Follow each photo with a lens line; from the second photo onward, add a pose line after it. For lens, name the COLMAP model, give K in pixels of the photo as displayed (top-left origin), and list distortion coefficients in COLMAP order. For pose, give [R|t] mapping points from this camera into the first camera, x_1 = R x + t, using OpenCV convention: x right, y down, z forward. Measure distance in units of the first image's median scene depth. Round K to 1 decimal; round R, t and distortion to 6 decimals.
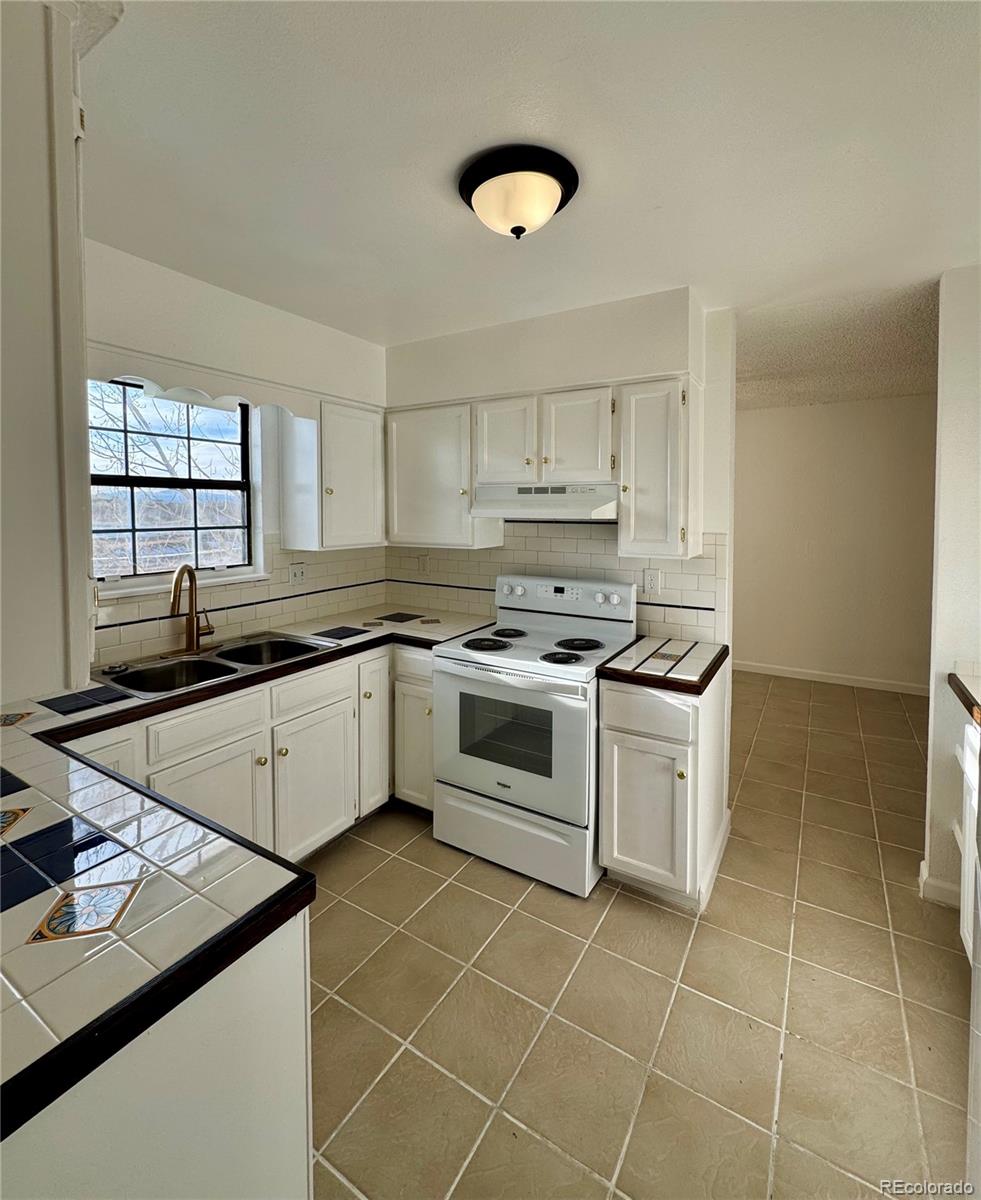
lens RADIAL K [[539.3, 0, 496.5], [0, 539.3, 530.9], [0, 0, 1]] dist [-0.000389, 0.000102]
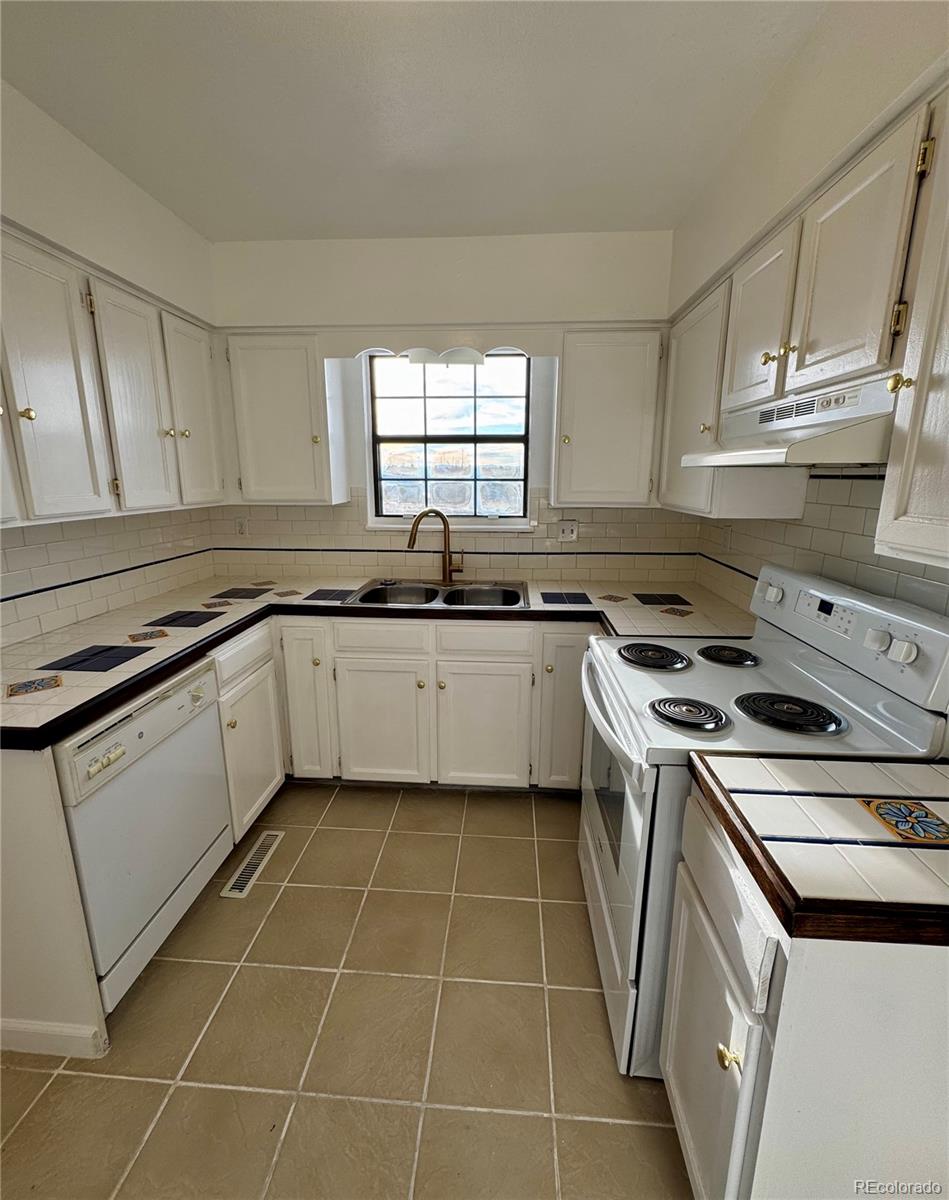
lens RADIAL K [[503.4, 0, 475.2], [0, 503.4, 585.6], [0, 0, 1]] dist [0.001418, -0.000005]
pose [[0.465821, 0.192124, -0.863770, 0.434581], [-0.033345, 0.979263, 0.199830, 0.001857], [0.884250, -0.064282, 0.462568, 0.539577]]
